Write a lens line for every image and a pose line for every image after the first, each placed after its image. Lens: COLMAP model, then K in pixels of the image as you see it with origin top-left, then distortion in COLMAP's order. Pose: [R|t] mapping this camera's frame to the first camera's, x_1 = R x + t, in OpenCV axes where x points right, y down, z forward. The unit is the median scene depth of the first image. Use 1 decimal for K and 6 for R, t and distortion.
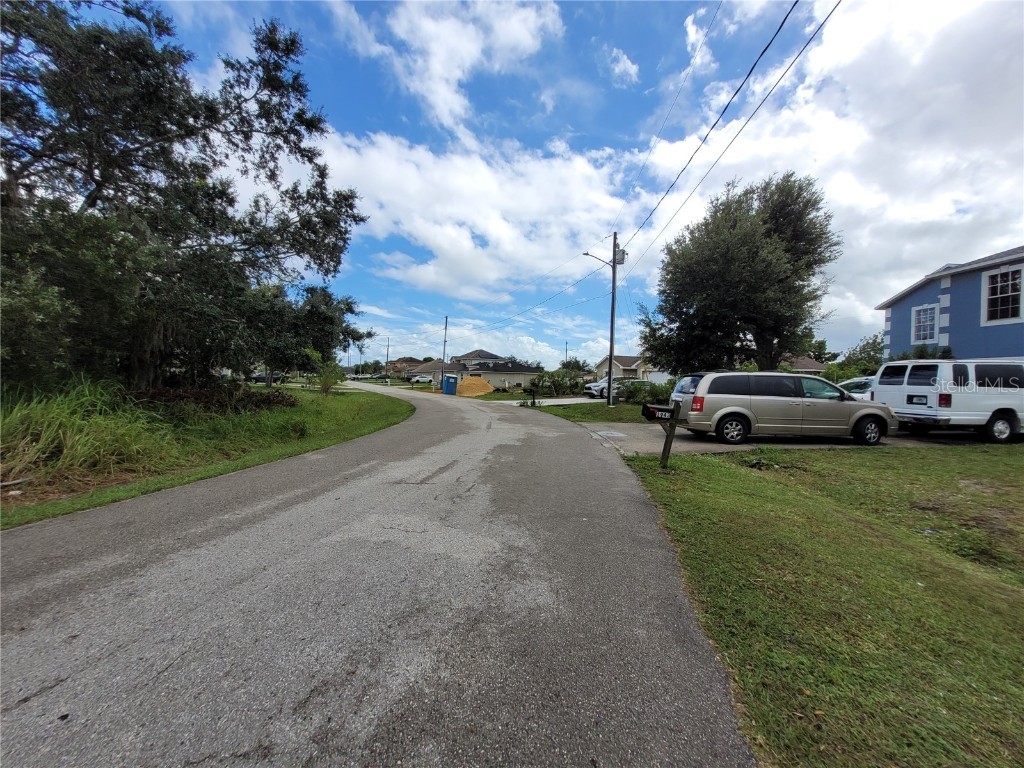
lens RADIAL K [[413.3, 0, 504.8], [0, 413.3, 389.6], [0, 0, 1]] dist [0.022899, -0.017101]
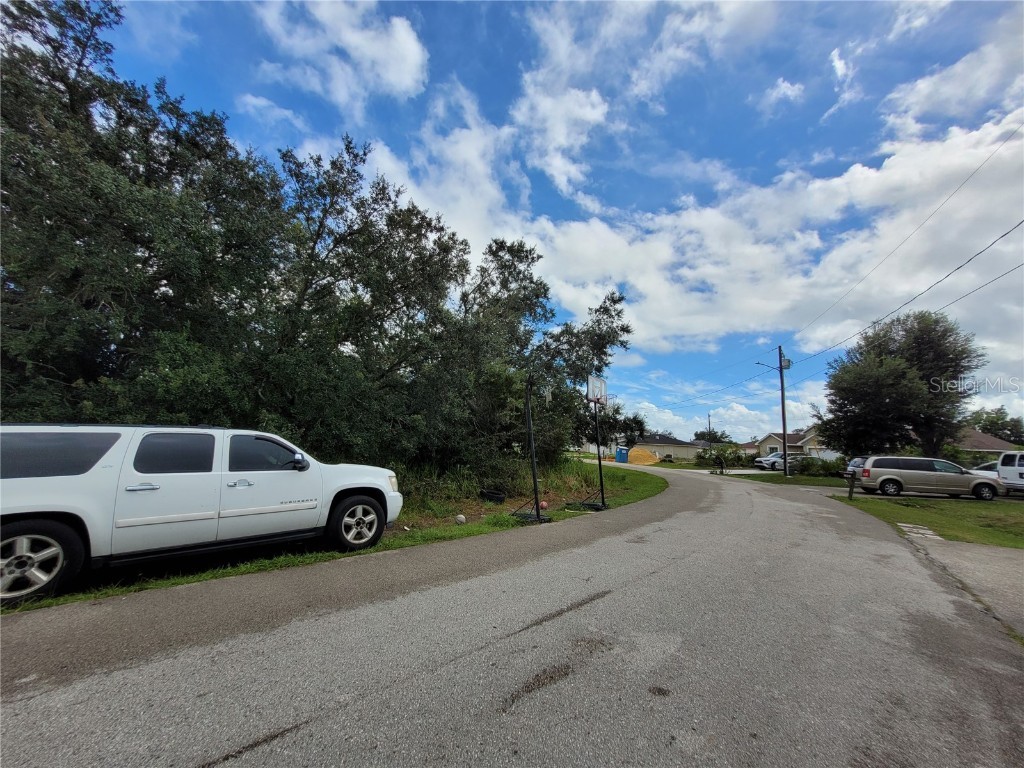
lens RADIAL K [[410.5, 0, 506.7], [0, 410.5, 386.1], [0, 0, 1]] dist [0.002437, 0.000176]
pose [[0.960679, -0.020858, -0.276876, -0.432968], [-0.027201, 0.985308, -0.168606, 0.003705], [0.276325, 0.169508, 0.945998, -0.962354]]
